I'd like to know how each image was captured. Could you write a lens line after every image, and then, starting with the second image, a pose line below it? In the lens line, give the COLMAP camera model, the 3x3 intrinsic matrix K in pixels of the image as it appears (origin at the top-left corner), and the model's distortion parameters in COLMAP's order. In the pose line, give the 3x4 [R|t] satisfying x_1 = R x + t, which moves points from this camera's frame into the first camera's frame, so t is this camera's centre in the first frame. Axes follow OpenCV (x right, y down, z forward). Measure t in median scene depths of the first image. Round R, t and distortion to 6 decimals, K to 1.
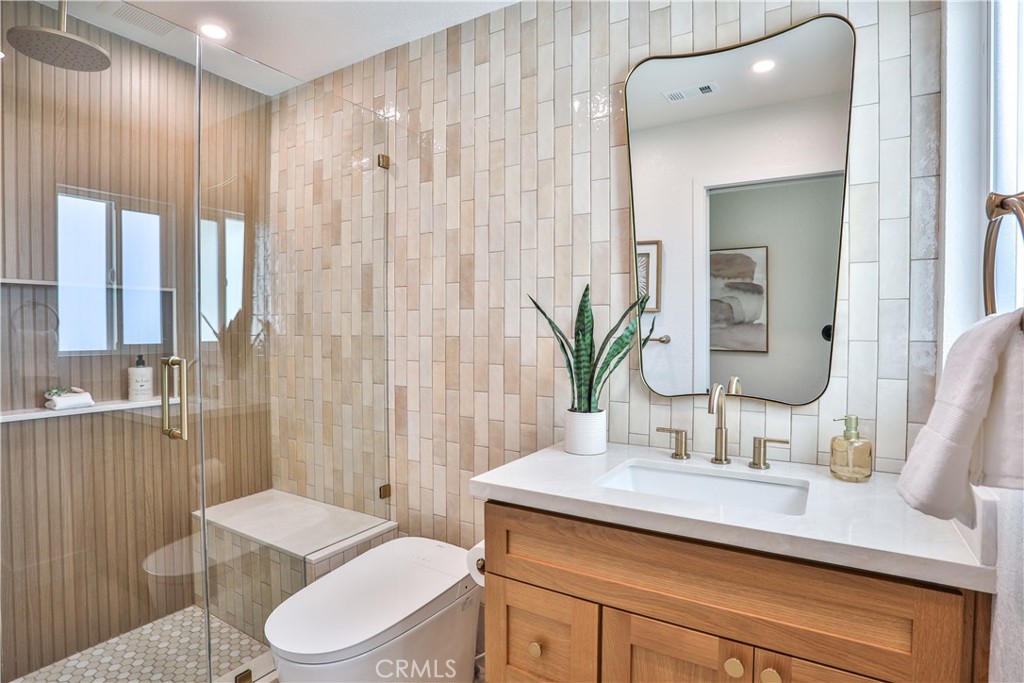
lens RADIAL K [[522.3, 0, 506.8], [0, 522.3, 341.5], [0, 0, 1]] dist [-0.084055, 0.034761]
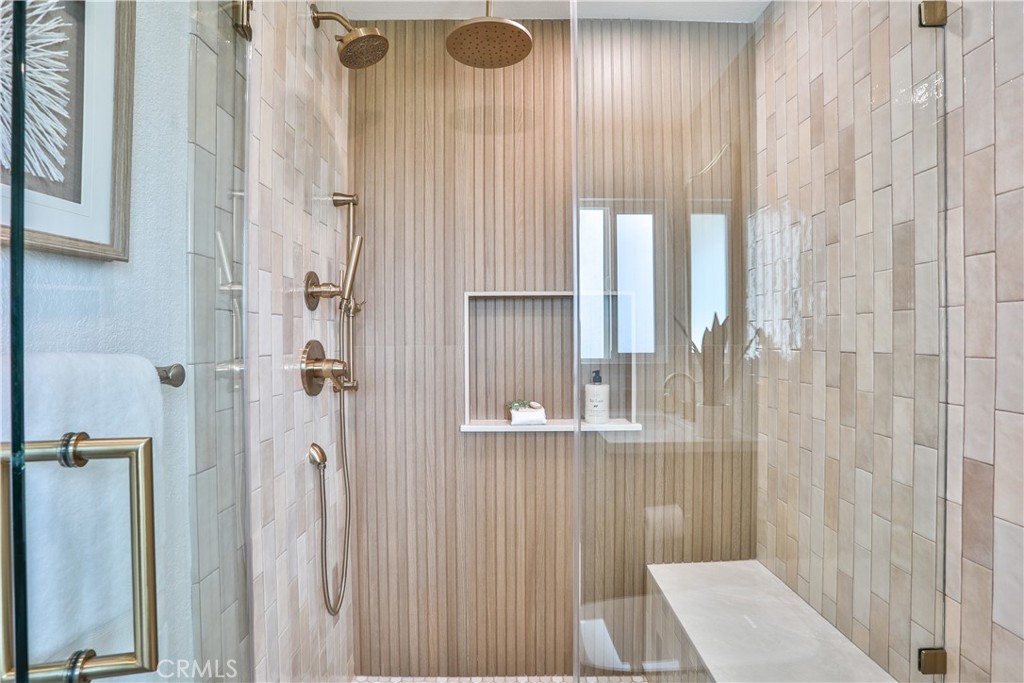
lens RADIAL K [[522.3, 0, 506.8], [0, 522.3, 341.5], [0, 0, 1]] dist [-0.084055, 0.034761]
pose [[0.529814, 0.004169, -0.848103, -0.043391], [-0.014028, 0.999894, -0.003849, -0.016387], [0.847998, 0.013937, 0.529817, 0.369361]]
